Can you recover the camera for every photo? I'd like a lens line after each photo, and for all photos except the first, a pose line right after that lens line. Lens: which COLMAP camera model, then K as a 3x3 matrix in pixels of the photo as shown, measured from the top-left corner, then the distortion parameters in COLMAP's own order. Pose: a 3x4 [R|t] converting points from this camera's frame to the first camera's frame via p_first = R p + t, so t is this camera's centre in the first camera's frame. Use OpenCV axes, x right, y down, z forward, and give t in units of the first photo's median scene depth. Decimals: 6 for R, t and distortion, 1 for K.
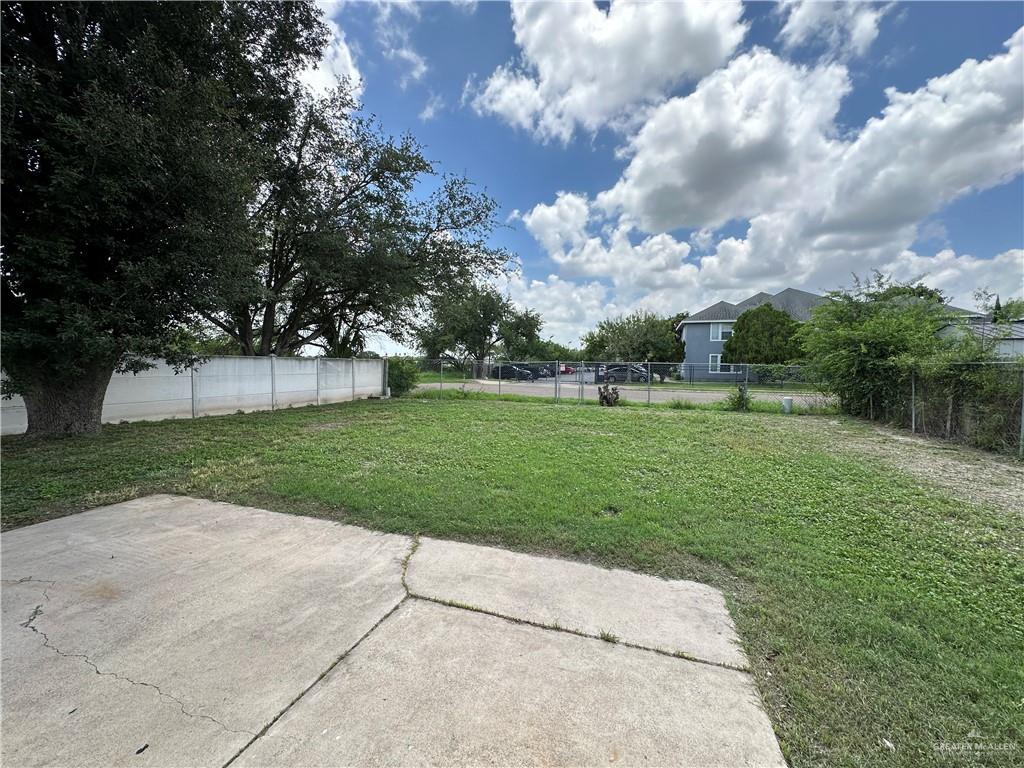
lens RADIAL K [[408.7, 0, 511.5], [0, 408.7, 385.4], [0, 0, 1]] dist [-0.001397, 0.000269]
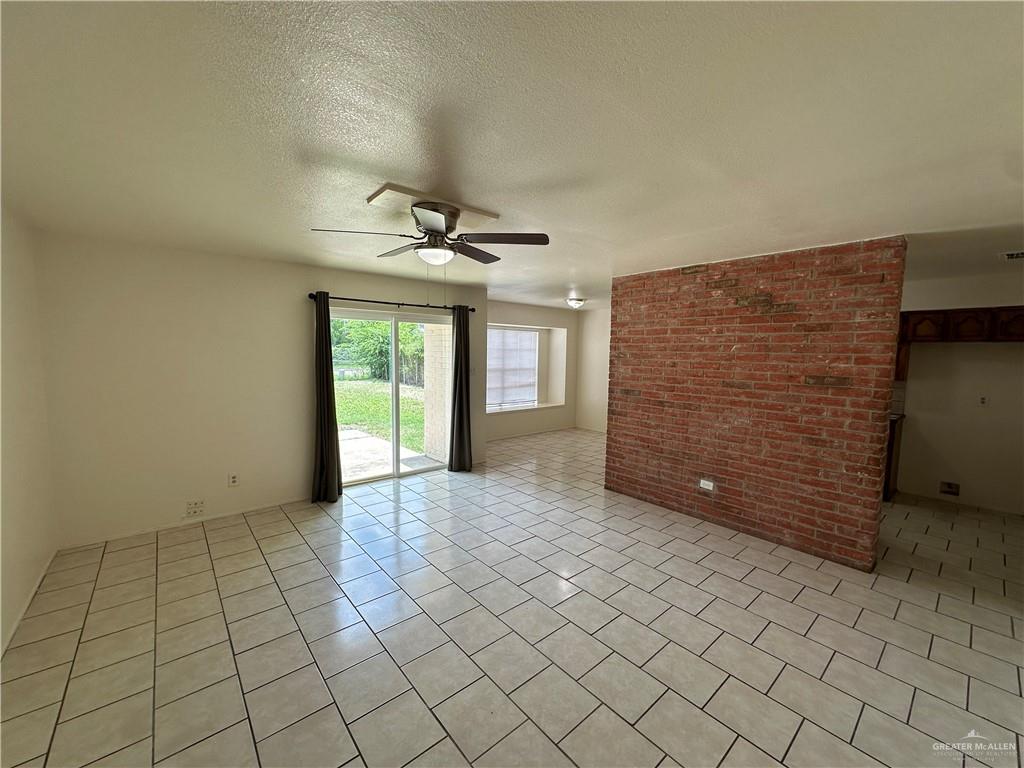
lens RADIAL K [[408.7, 0, 512.0], [0, 408.7, 385.7], [0, 0, 1]] dist [-0.001397, 0.000269]
pose [[0.510631, -0.080926, 0.855983, -0.152949], [0.037070, 0.996707, 0.072117, 0.001292], [-0.859000, -0.005094, 0.511950, -0.157857]]
